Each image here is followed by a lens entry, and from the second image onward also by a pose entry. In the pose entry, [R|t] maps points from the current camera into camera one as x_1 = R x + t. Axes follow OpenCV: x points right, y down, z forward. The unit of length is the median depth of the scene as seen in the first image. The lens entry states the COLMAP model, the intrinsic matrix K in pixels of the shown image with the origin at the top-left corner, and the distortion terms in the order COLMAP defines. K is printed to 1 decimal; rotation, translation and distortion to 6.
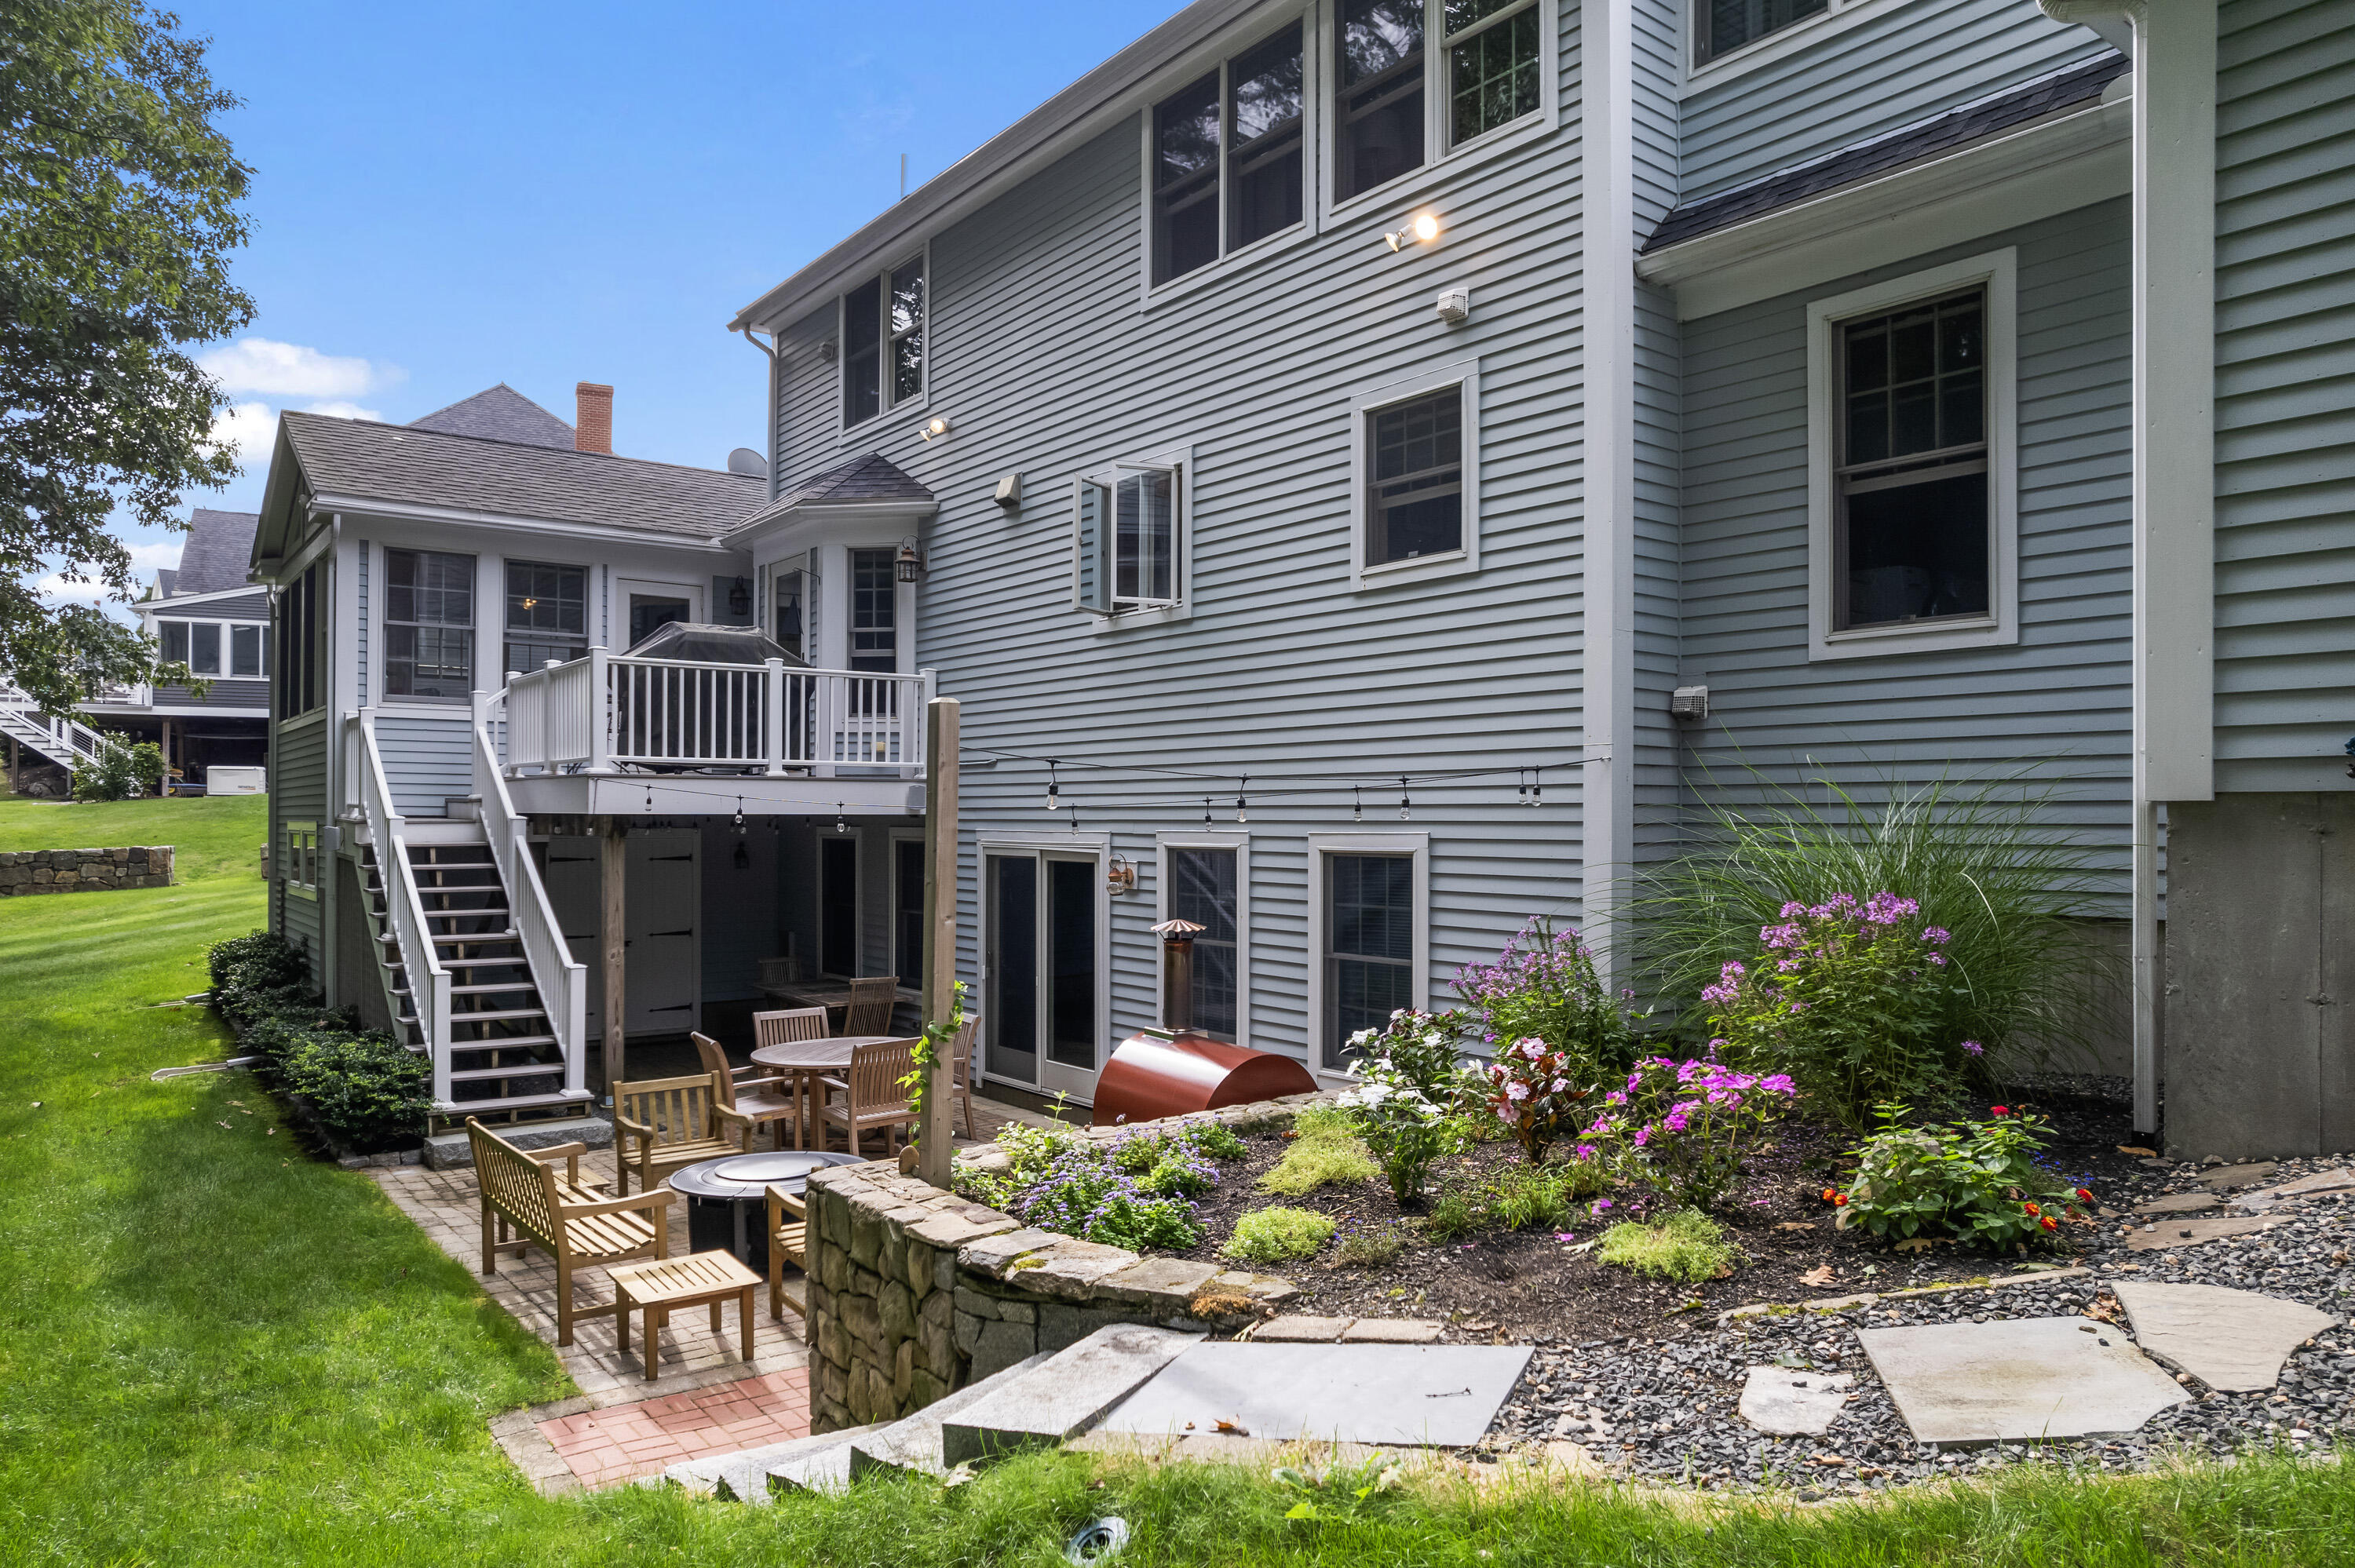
lens RADIAL K [[1516.7, 0, 1187.0], [0, 1516.7, 802.6], [0, 0, 1]] dist [-0.044291, 0.026388]
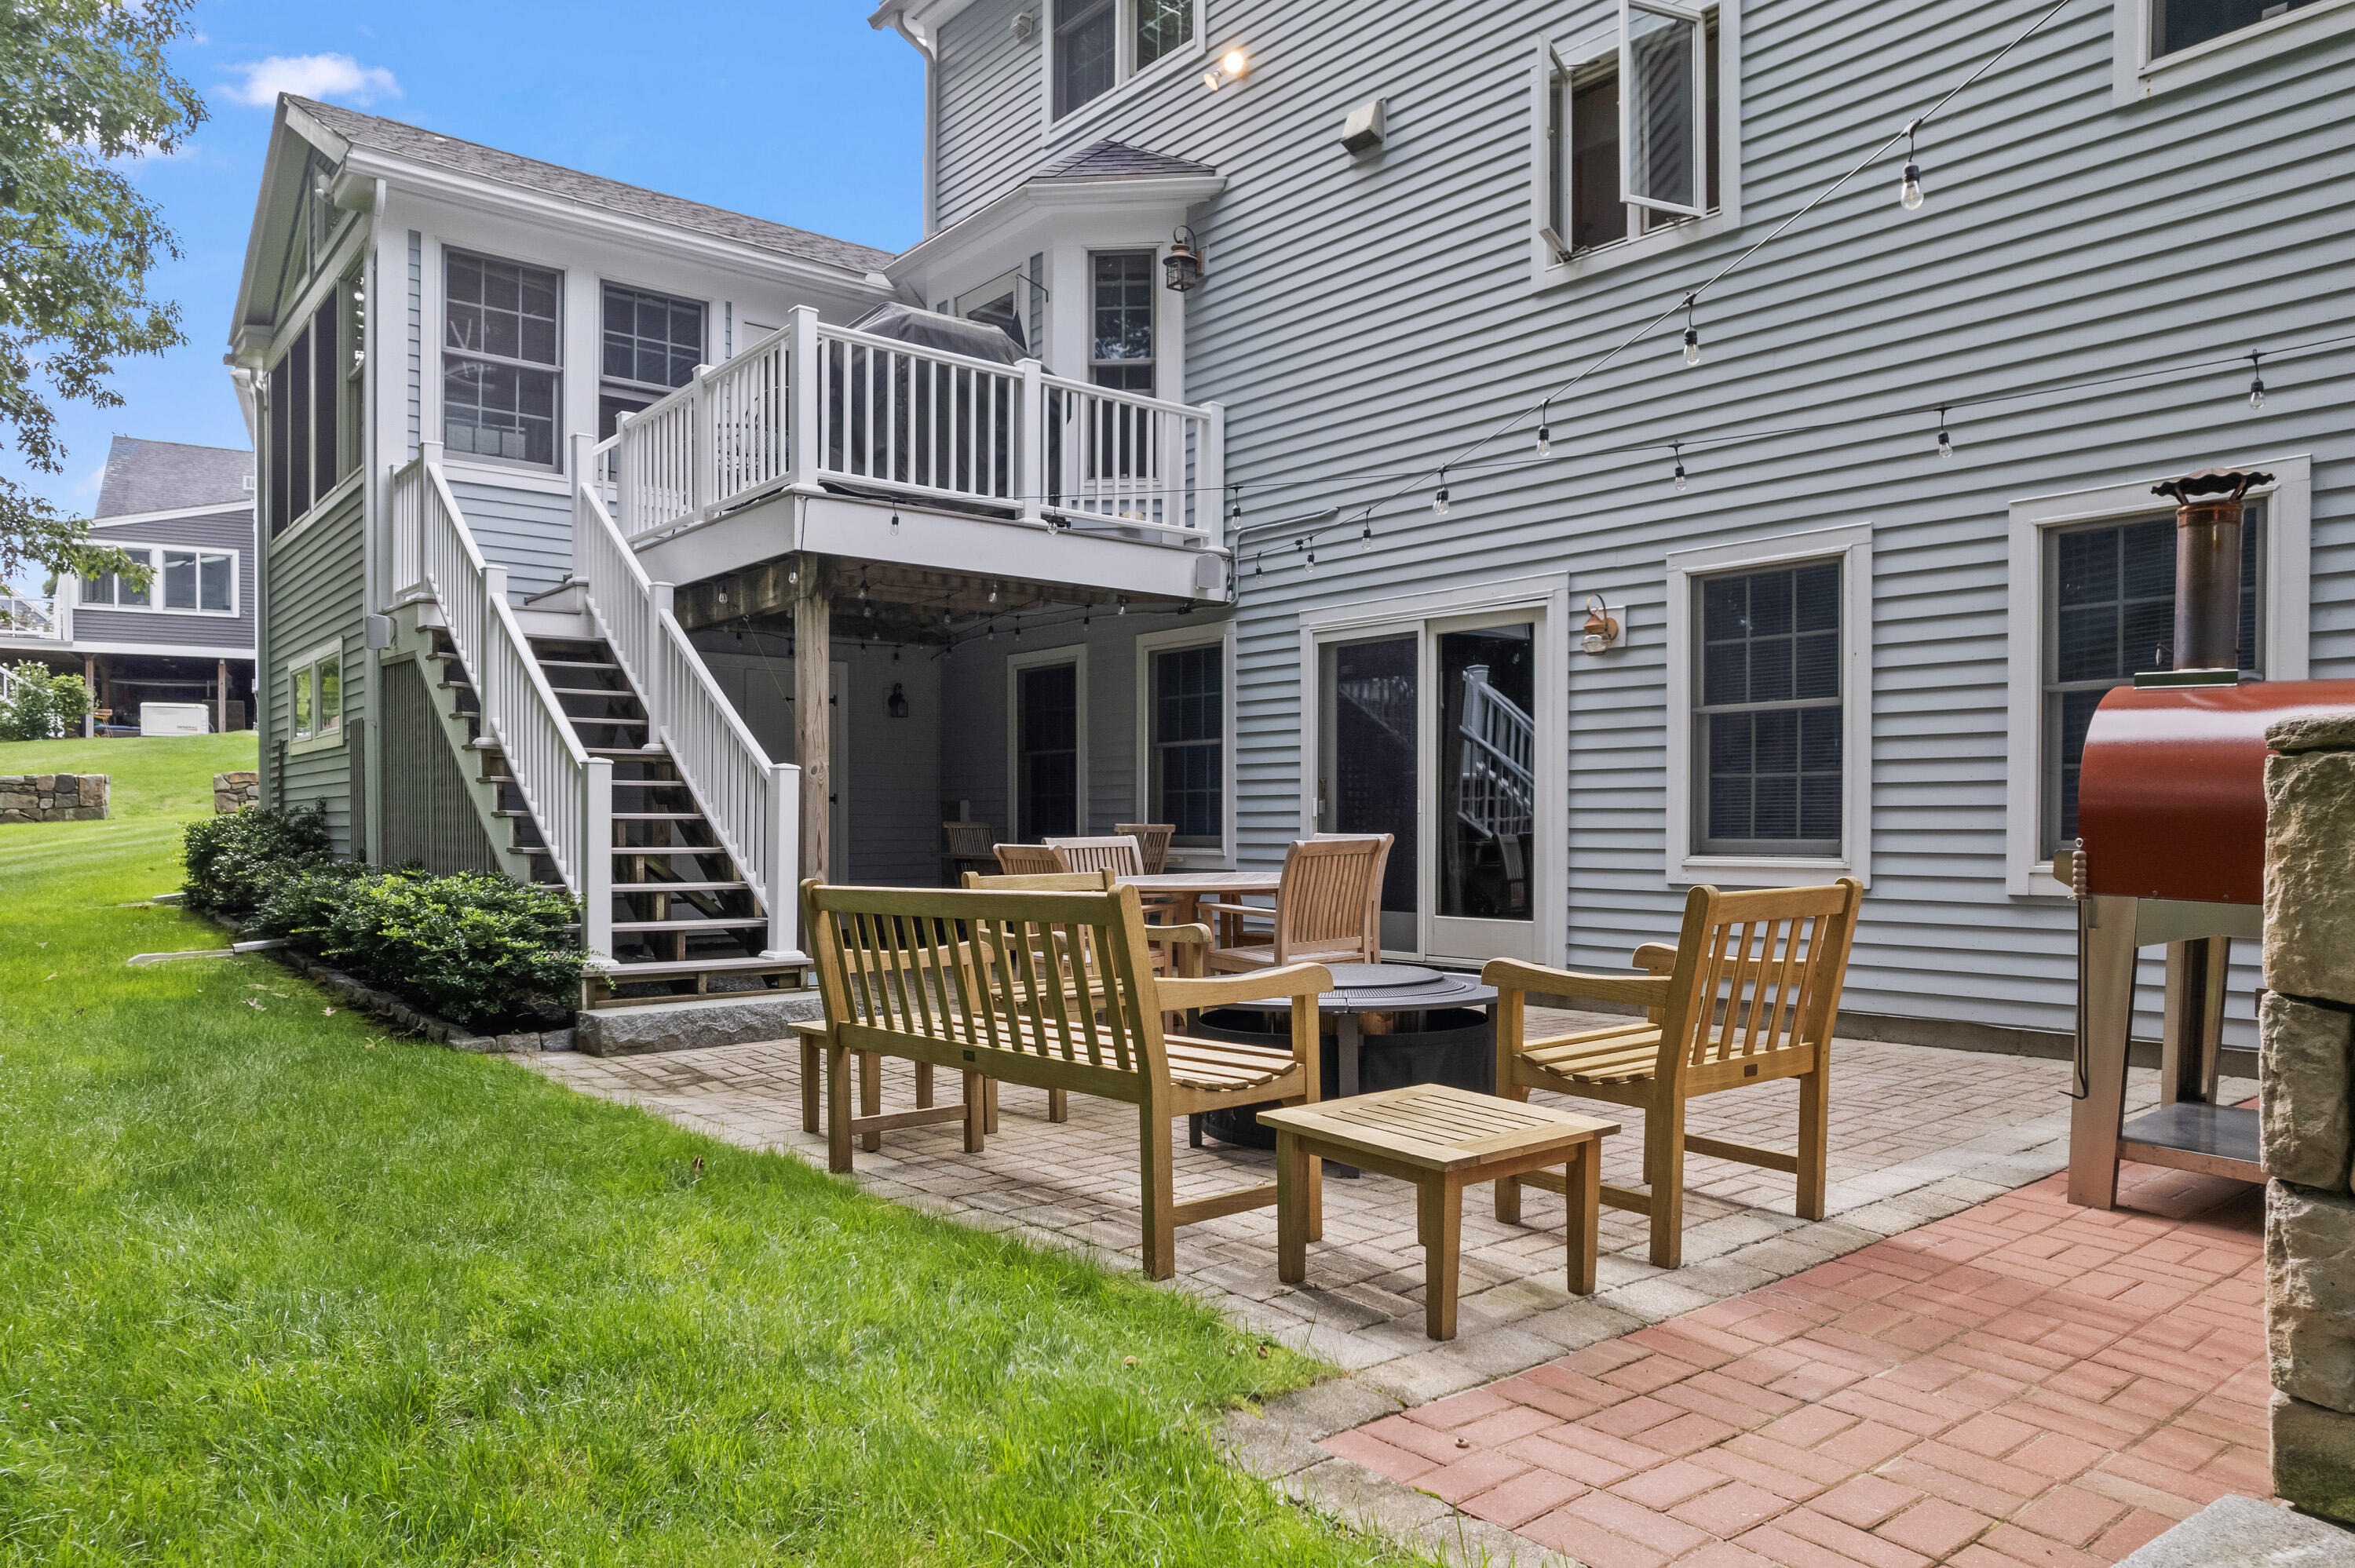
lens RADIAL K [[1516.7, 0, 1187.0], [0, 1516.7, 845.1], [0, 0, 1]] dist [-0.044291, 0.026388]
pose [[0.999131, -0.001510, 0.041661, -0.224040], [0.000524, 0.999720, 0.023654, 0.113054], [-0.041685, -0.023612, 0.998852, 0.277121]]
